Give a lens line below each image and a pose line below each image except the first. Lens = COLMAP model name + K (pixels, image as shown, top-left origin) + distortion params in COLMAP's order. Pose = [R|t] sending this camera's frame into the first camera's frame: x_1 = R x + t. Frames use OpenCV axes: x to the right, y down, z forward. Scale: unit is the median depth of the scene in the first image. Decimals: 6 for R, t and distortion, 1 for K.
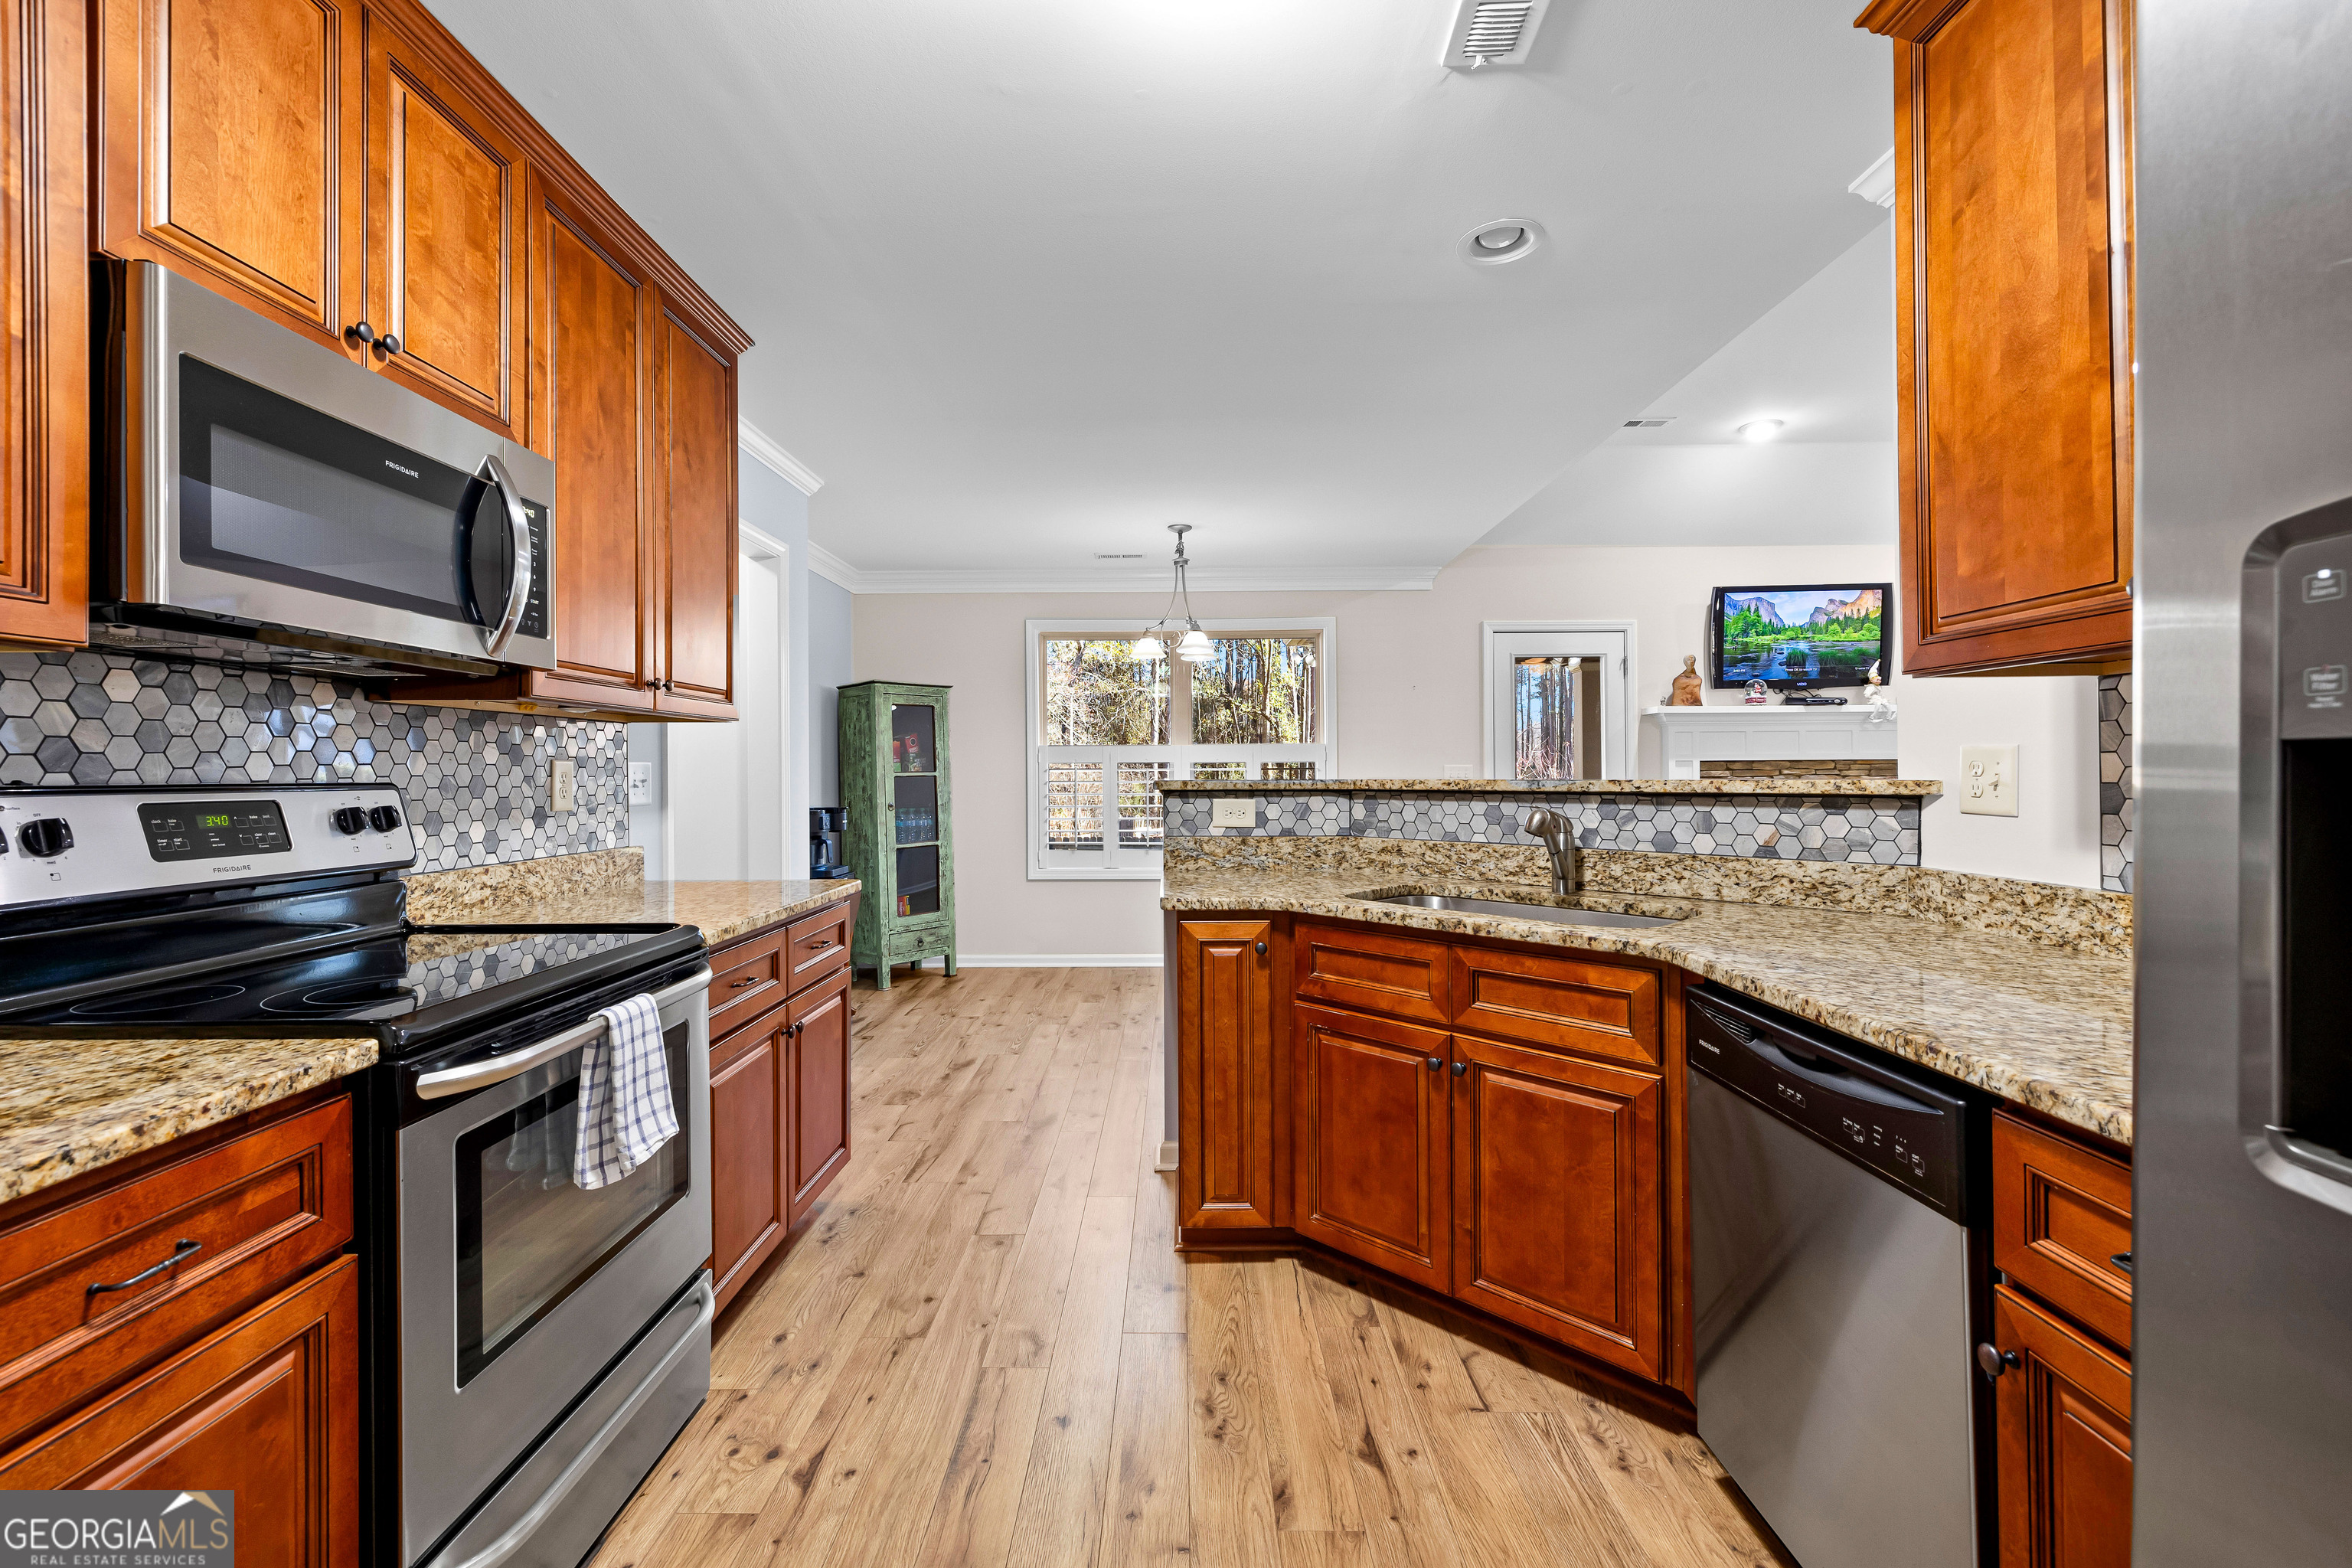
lens RADIAL K [[988.2, 0, 1165.2], [0, 988.2, 767.3], [0, 0, 1]] dist [-0.000838, 0.000237]
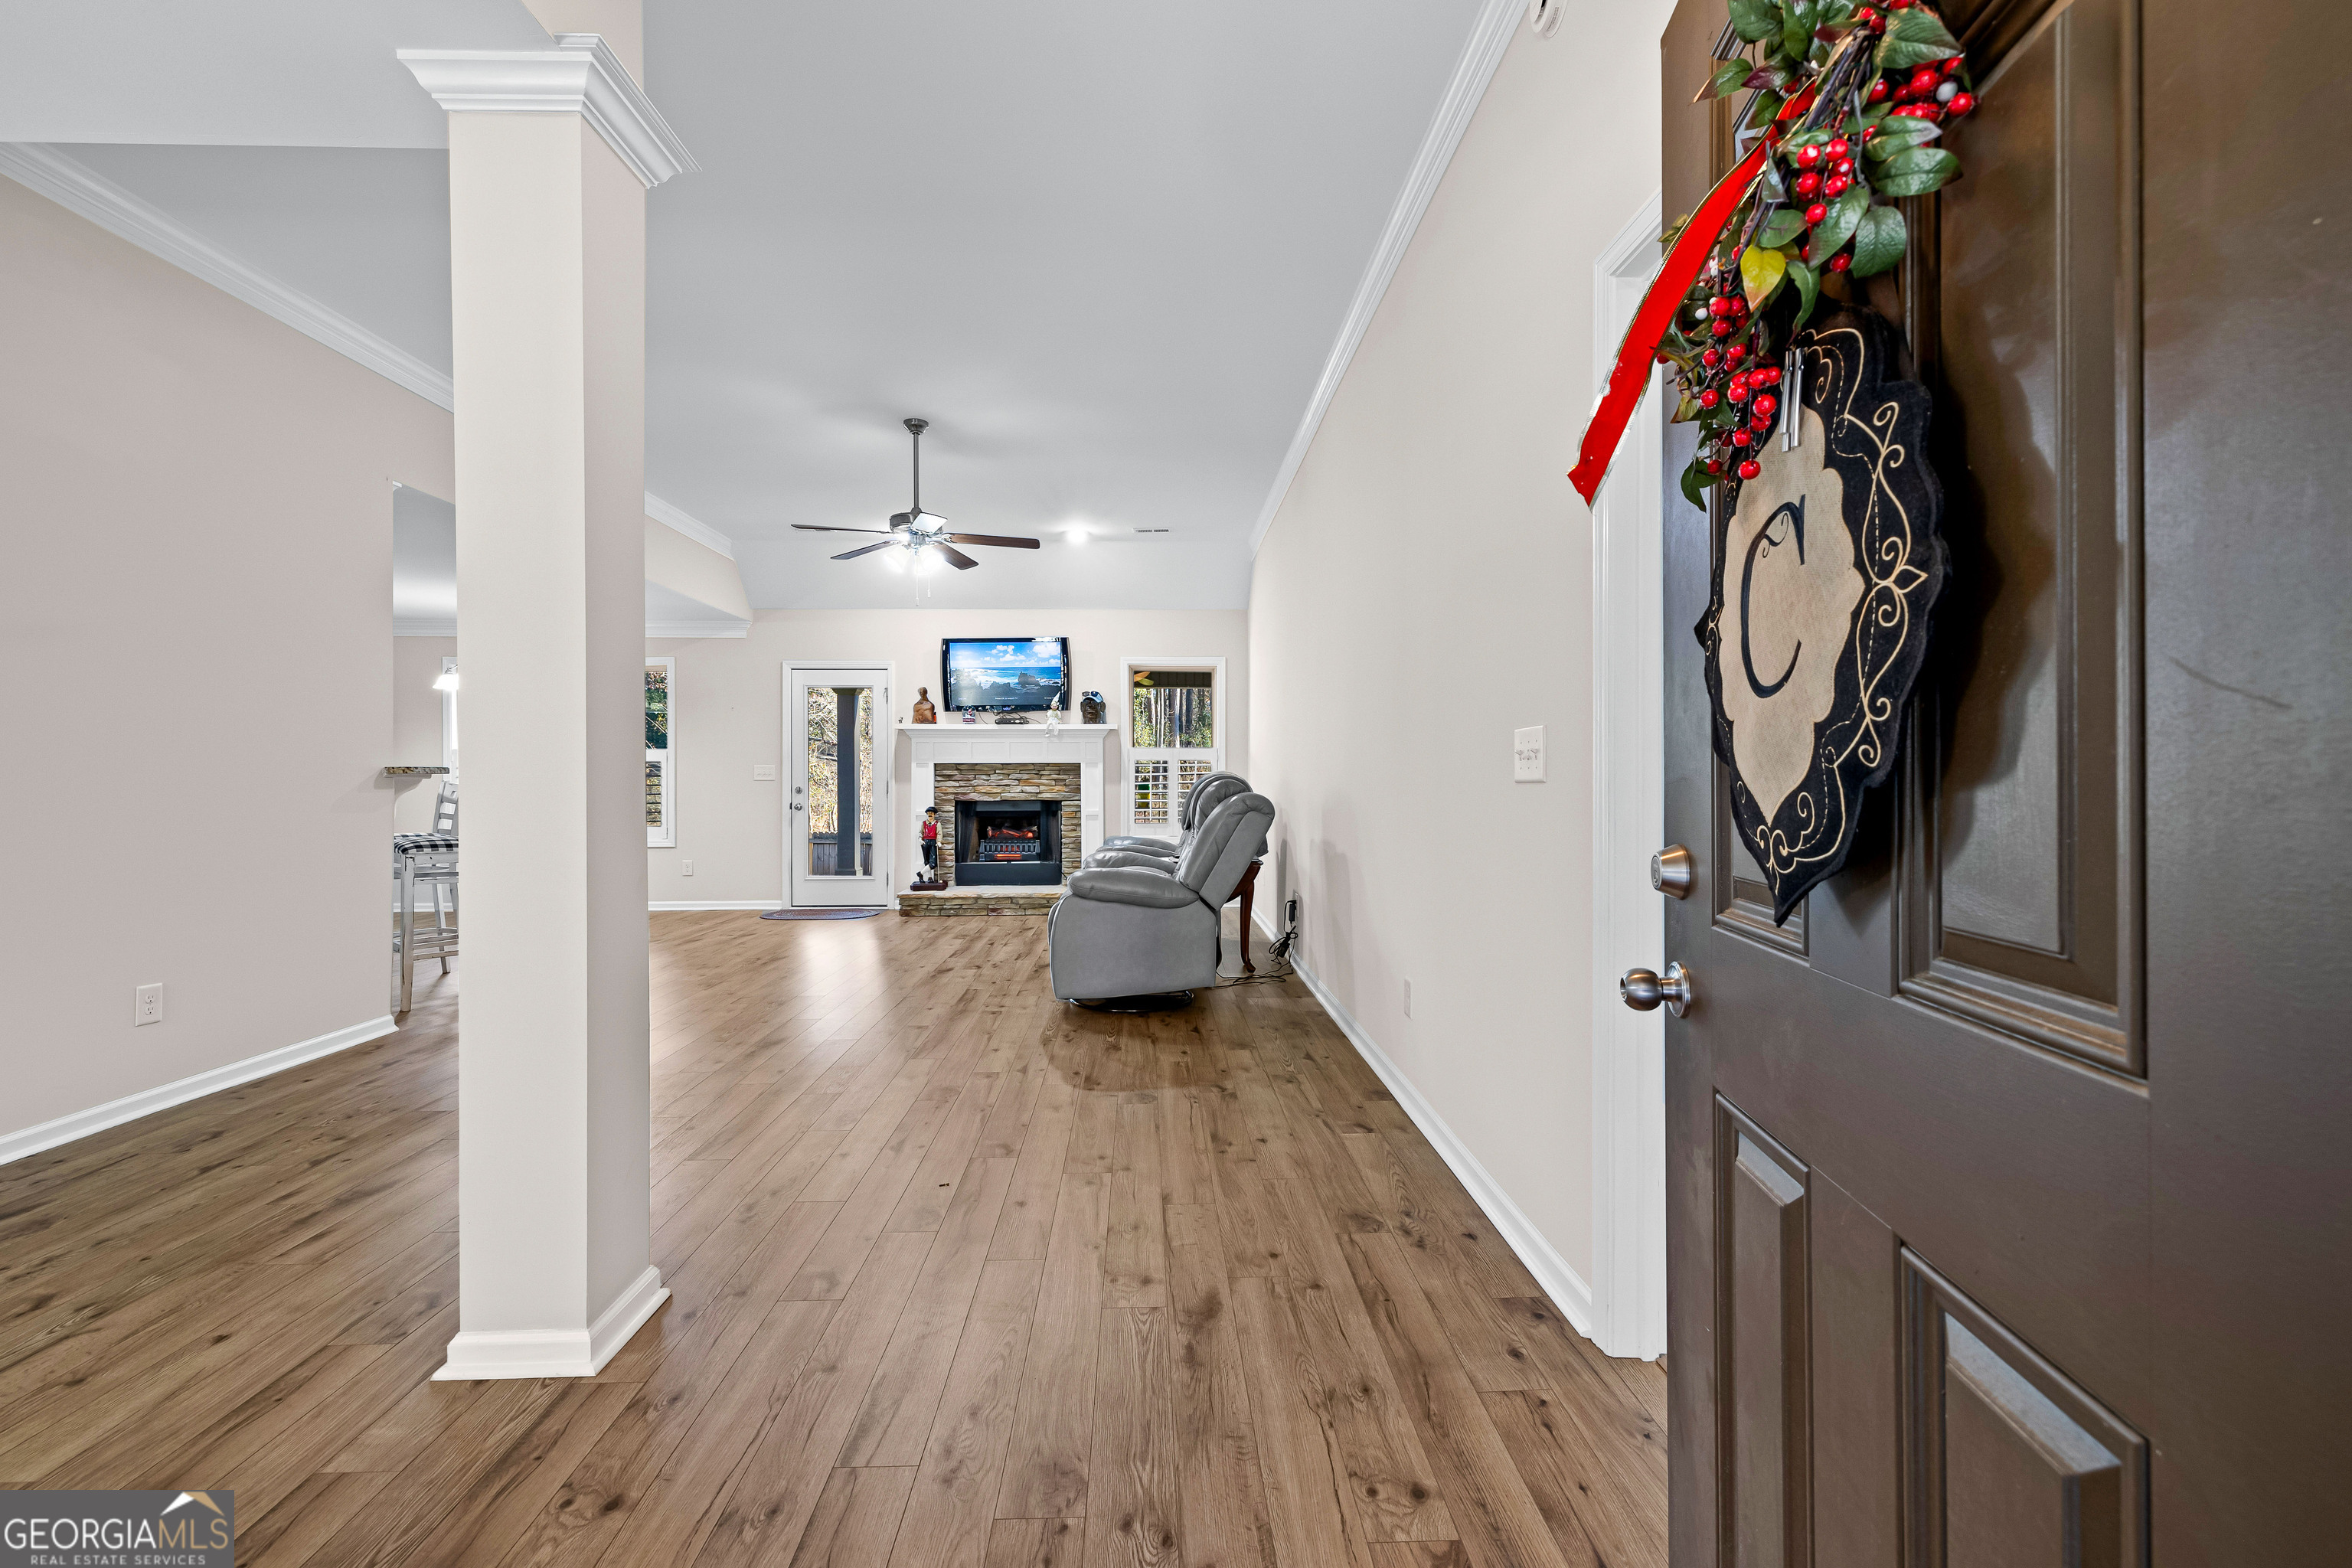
lens RADIAL K [[1000.9, 0, 1179.3], [0, 1000.9, 781.4], [0, 0, 1]] dist [0.002132, 0.000586]
pose [[0.998862, 0.006371, 0.047268, 1.374604], [-0.006758, 0.999945, 0.008039, 0.008516], [-0.047214, -0.008350, 0.998850, -0.713810]]
